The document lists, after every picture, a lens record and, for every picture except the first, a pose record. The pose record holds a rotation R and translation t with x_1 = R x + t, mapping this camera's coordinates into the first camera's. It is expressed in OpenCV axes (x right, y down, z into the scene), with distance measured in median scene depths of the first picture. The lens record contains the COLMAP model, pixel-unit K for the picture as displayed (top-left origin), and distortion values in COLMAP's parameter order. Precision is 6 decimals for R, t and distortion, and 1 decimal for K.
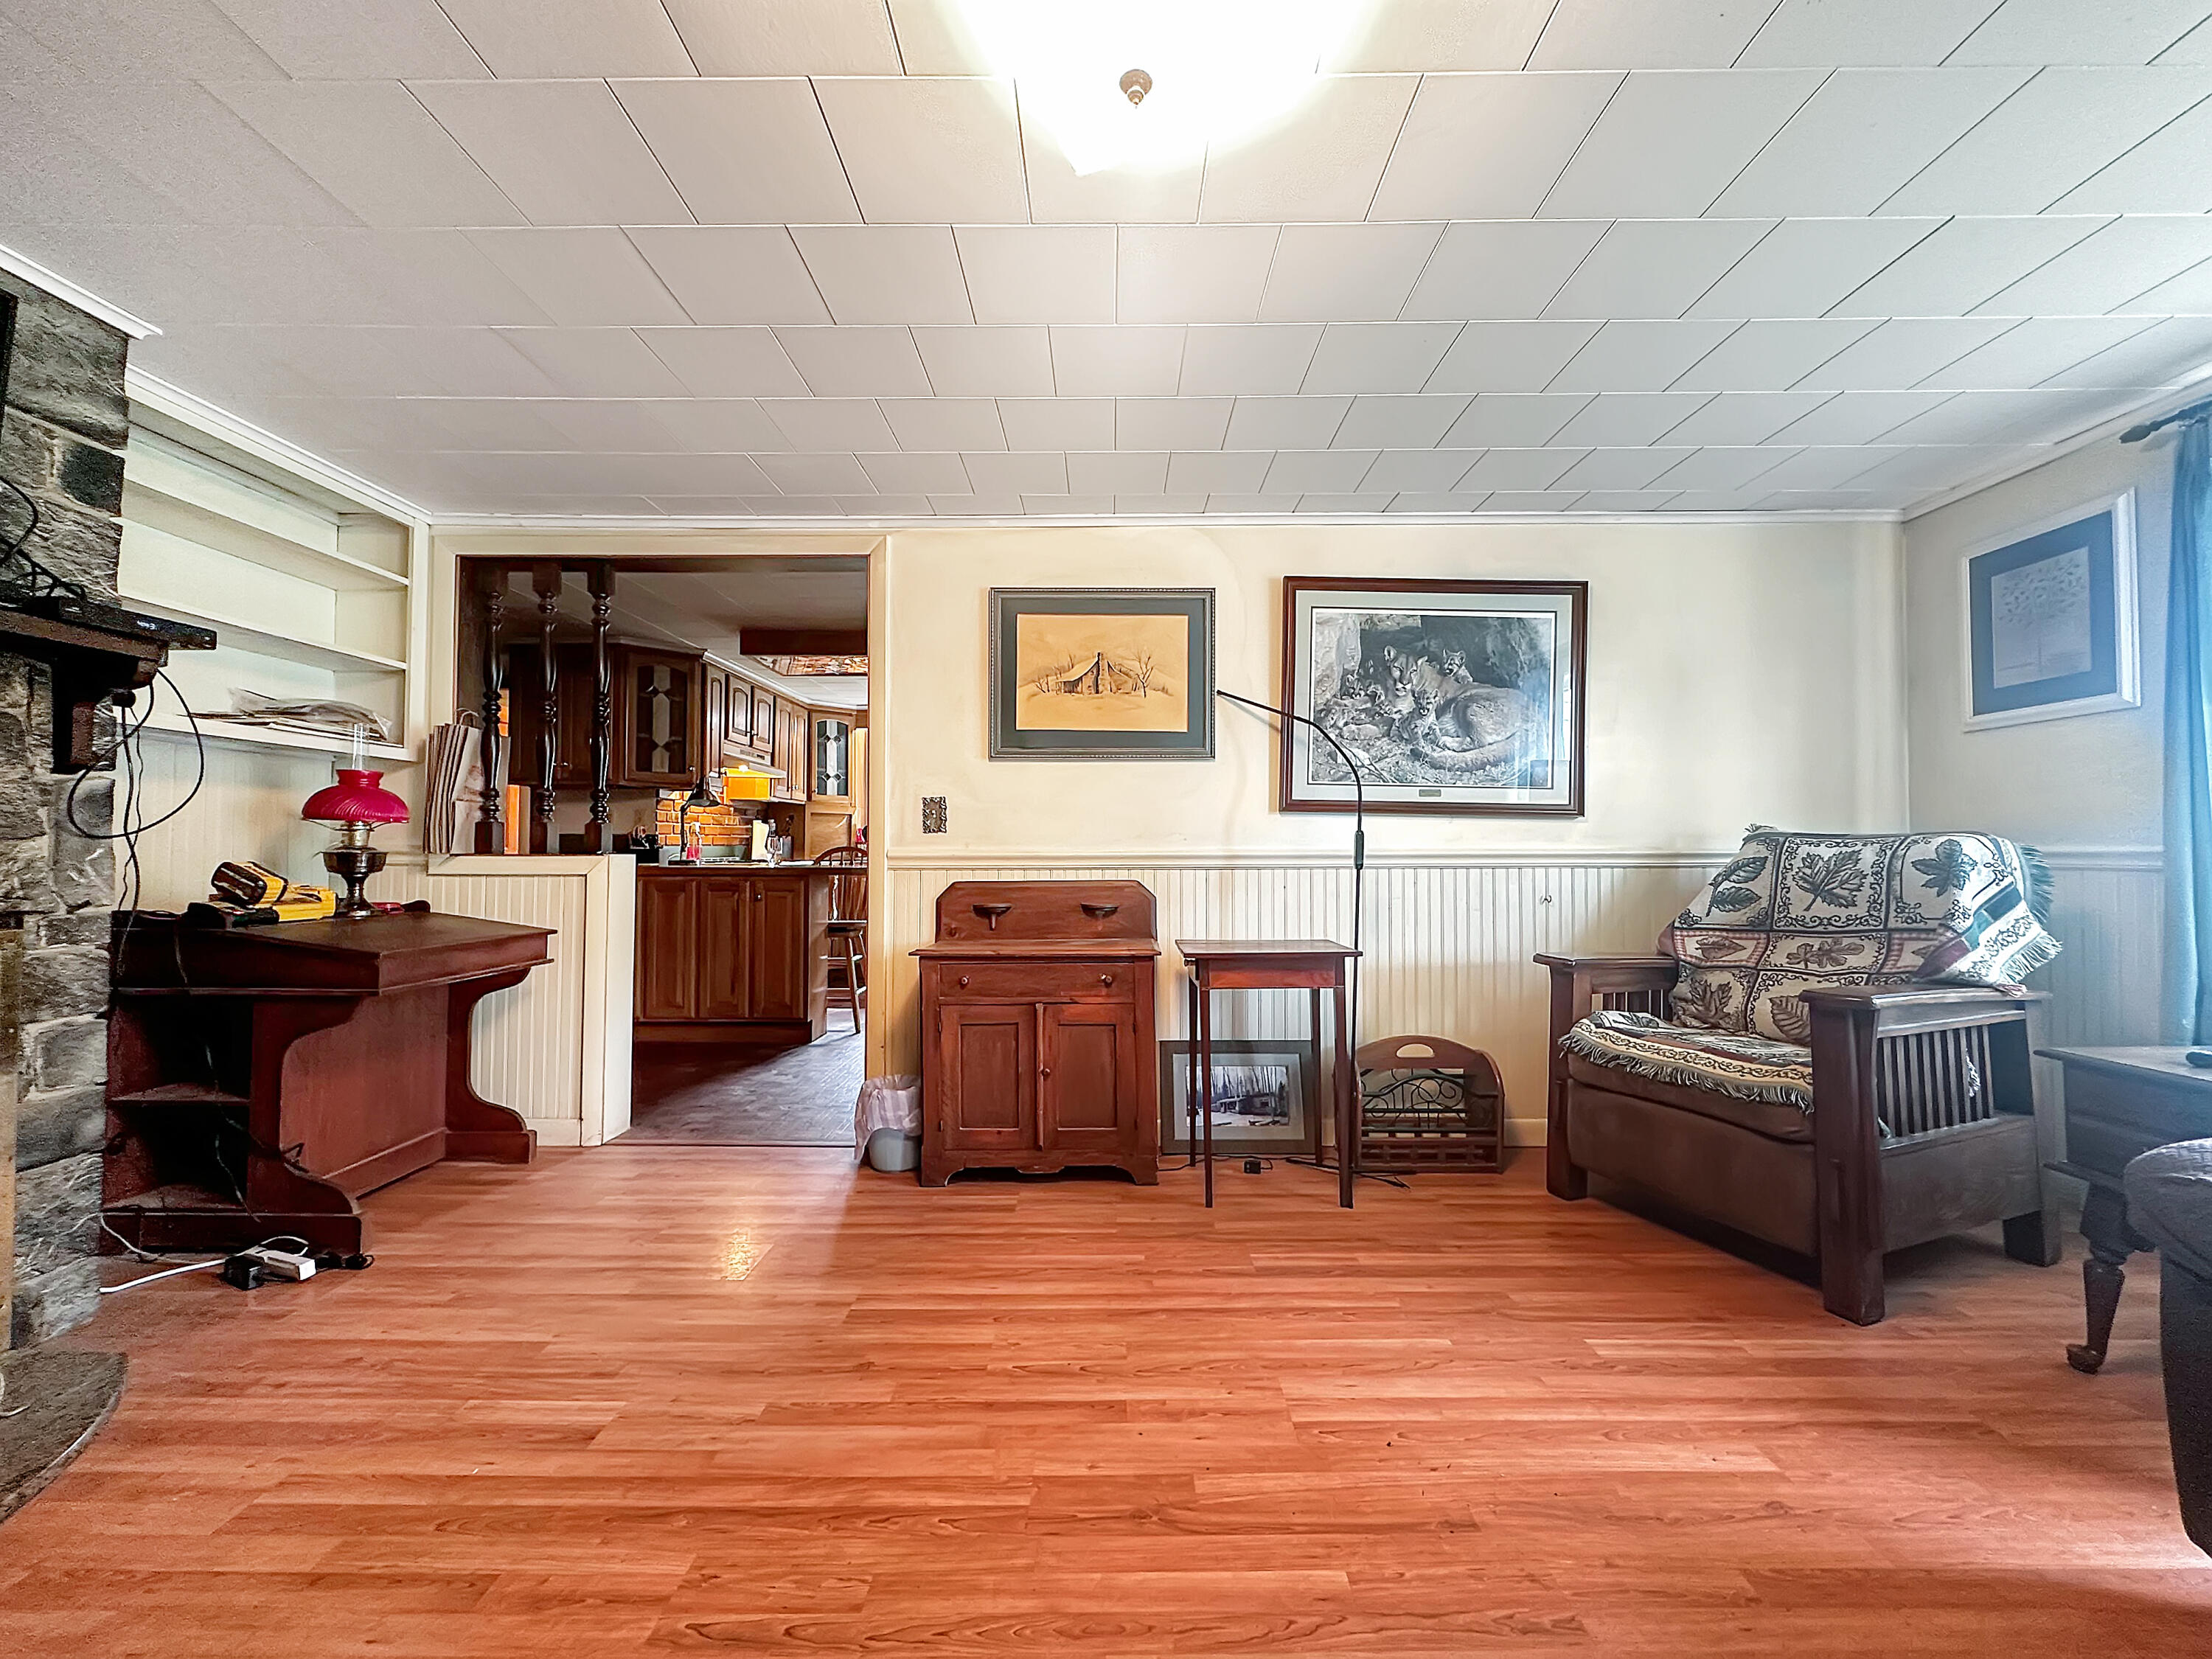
lens RADIAL K [[879.8, 0, 1105.1], [0, 879.8, 831.3], [0, 0, 1]] dist [-0.001043, 0.000120]
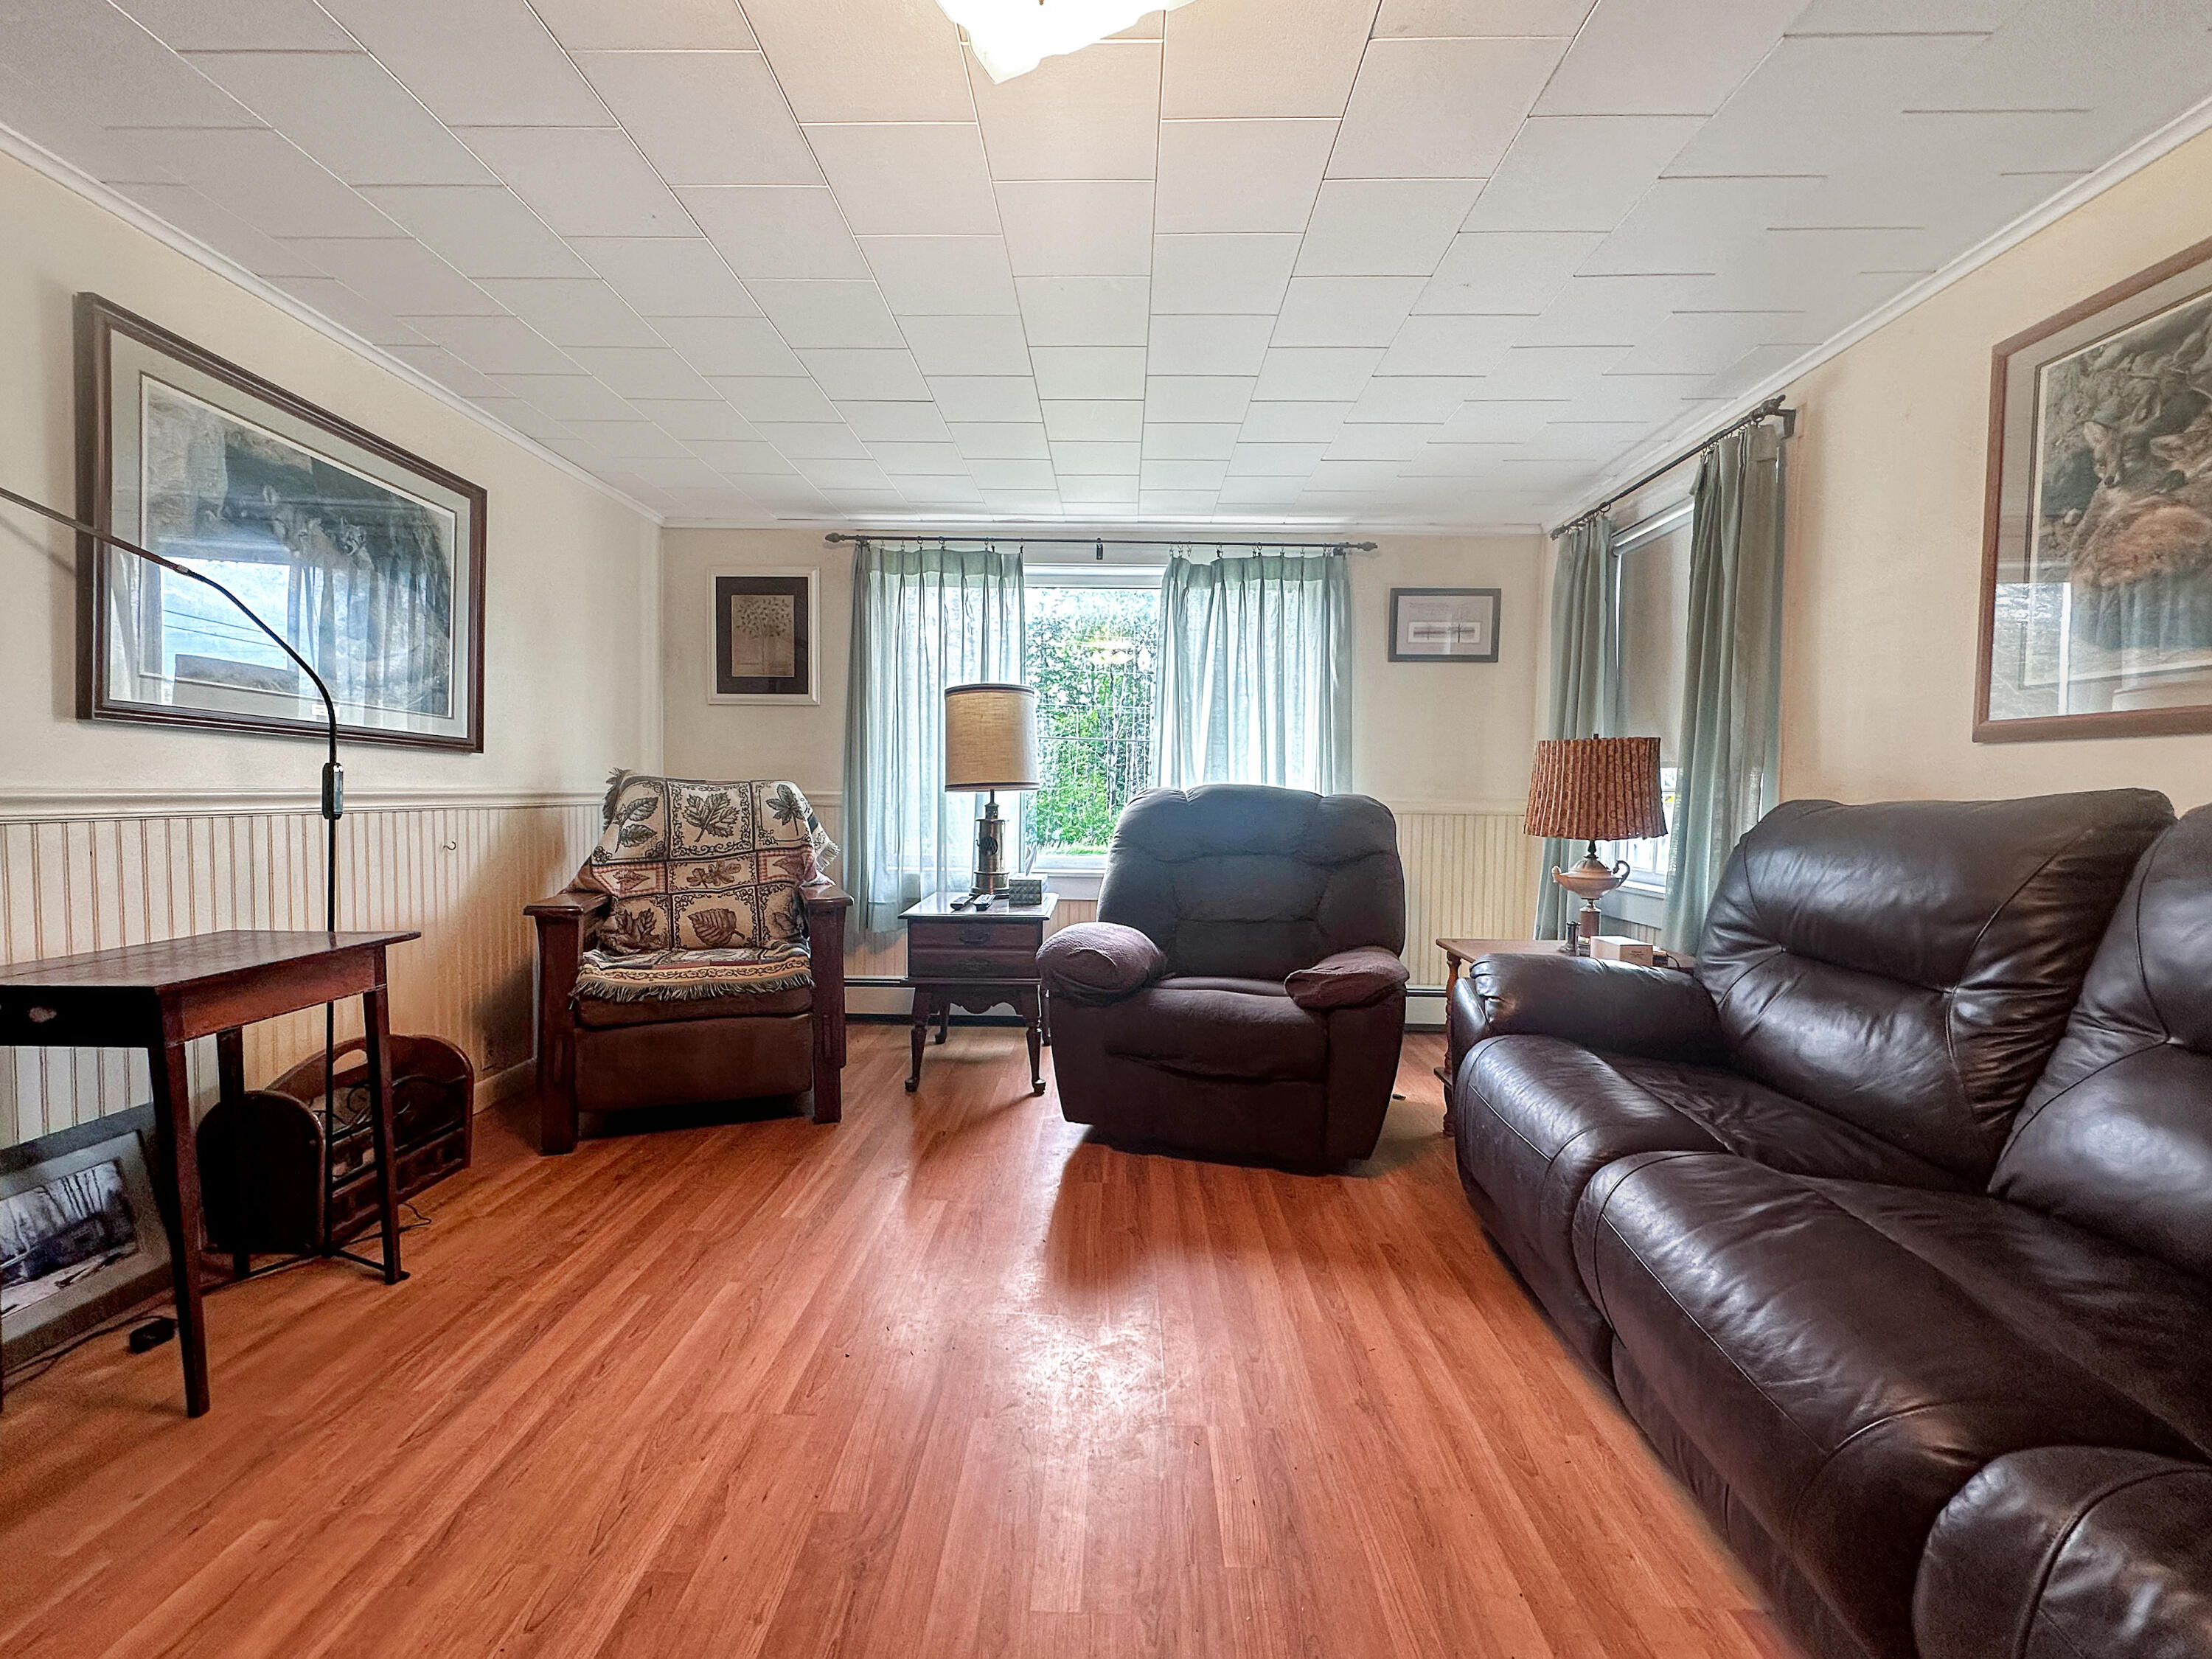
lens RADIAL K [[879.8, 0, 1105.1], [0, 879.8, 831.3], [0, 0, 1]] dist [-0.001043, 0.000120]
pose [[0.014441, -0.044441, 0.998908, -0.365167], [-0.038655, 0.998240, 0.044970, -0.001571], [-0.999148, -0.039262, 0.012698, 0.354891]]
